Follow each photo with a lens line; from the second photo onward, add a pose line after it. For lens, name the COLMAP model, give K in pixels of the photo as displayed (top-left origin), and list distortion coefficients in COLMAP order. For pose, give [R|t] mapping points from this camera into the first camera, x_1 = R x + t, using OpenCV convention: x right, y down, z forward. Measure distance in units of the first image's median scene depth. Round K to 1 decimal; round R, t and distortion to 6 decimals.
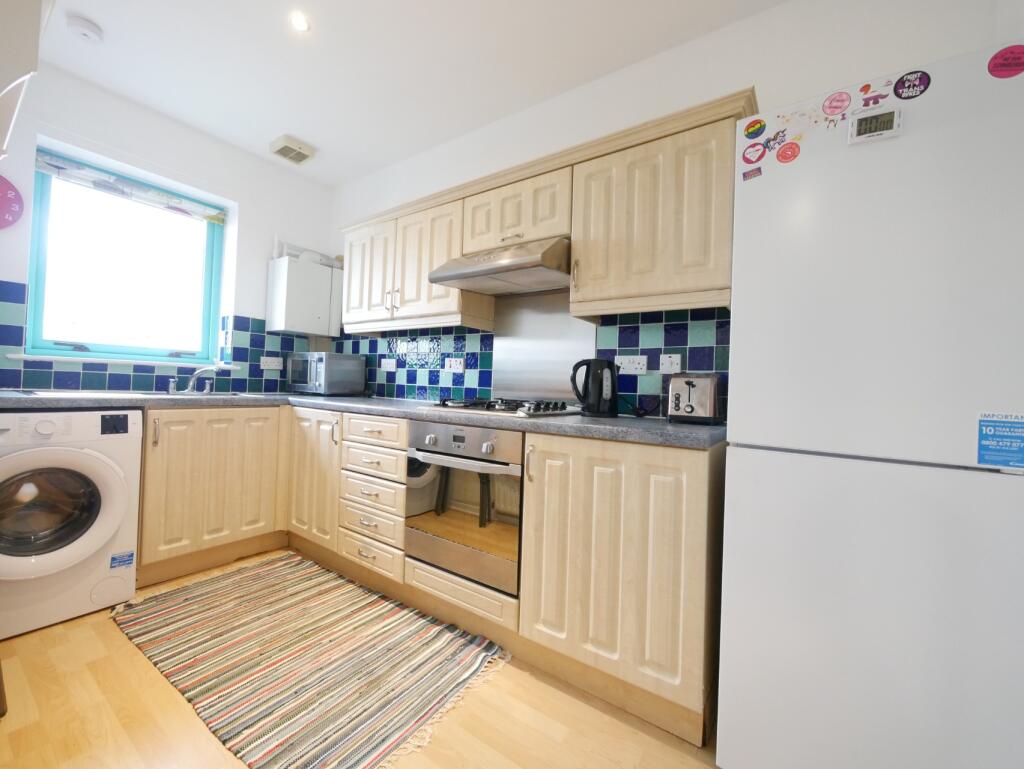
lens RADIAL K [[417.7, 0, 498.2], [0, 417.7, 379.6], [0, 0, 1]] dist [-0.000718, -0.000053]
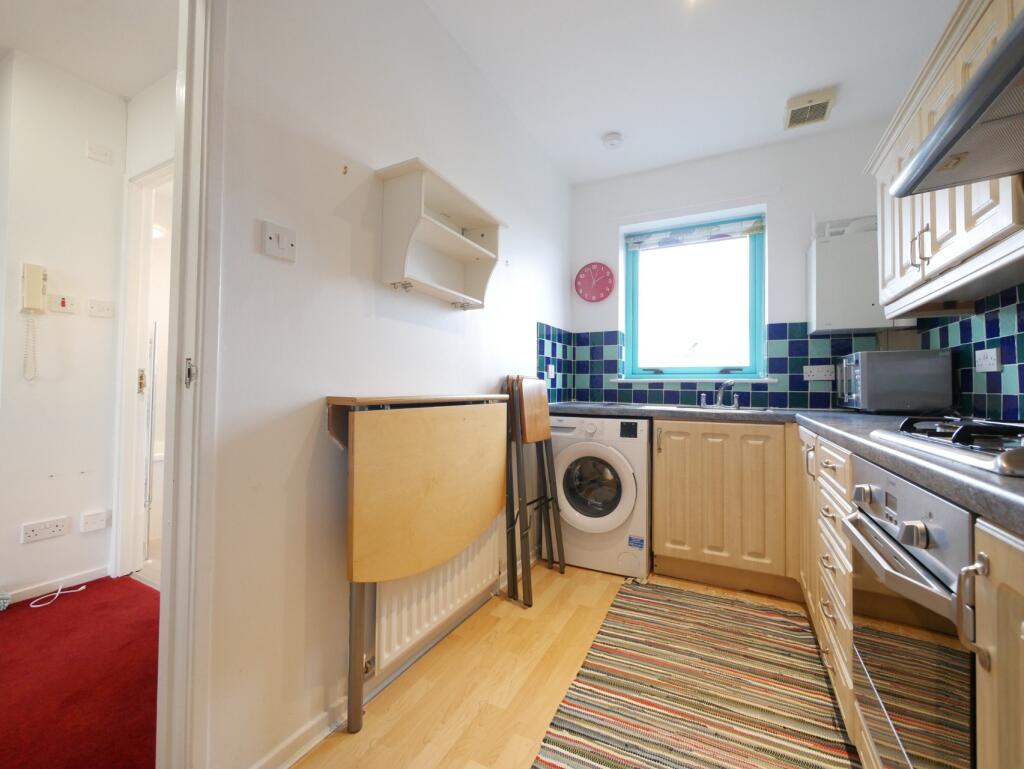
lens RADIAL K [[421.5, 0, 518.8], [0, 421.5, 379.9], [0, 0, 1]] dist [-0.000195, -0.000025]
pose [[0.166244, -0.056754, -0.984450, 0.234188], [0.010595, 0.998388, -0.055768, 0.019793], [0.986028, -0.001160, 0.166577, 0.379467]]
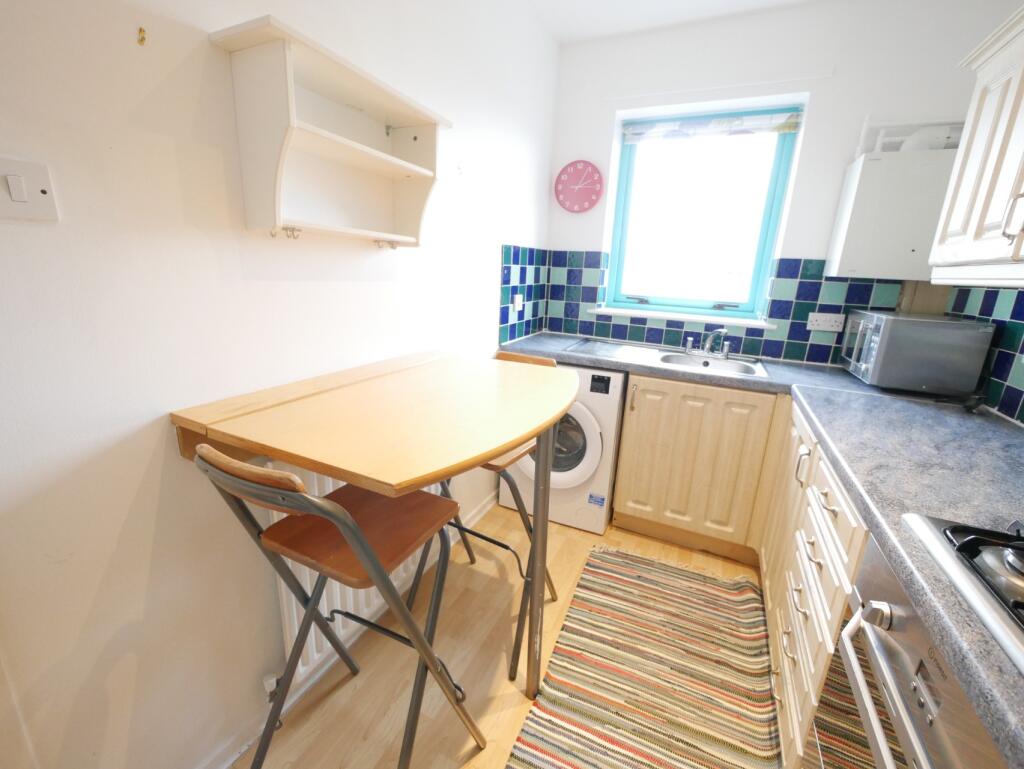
lens RADIAL K [[422.2, 0, 516.5], [0, 422.2, 379.4], [0, 0, 1]] dist [-0.001815, -0.000092]
pose [[0.196903, 0.220597, -0.955283, 0.079539], [-0.026672, 0.975203, 0.219699, -0.118436], [0.980060, -0.017780, 0.197904, 0.463492]]
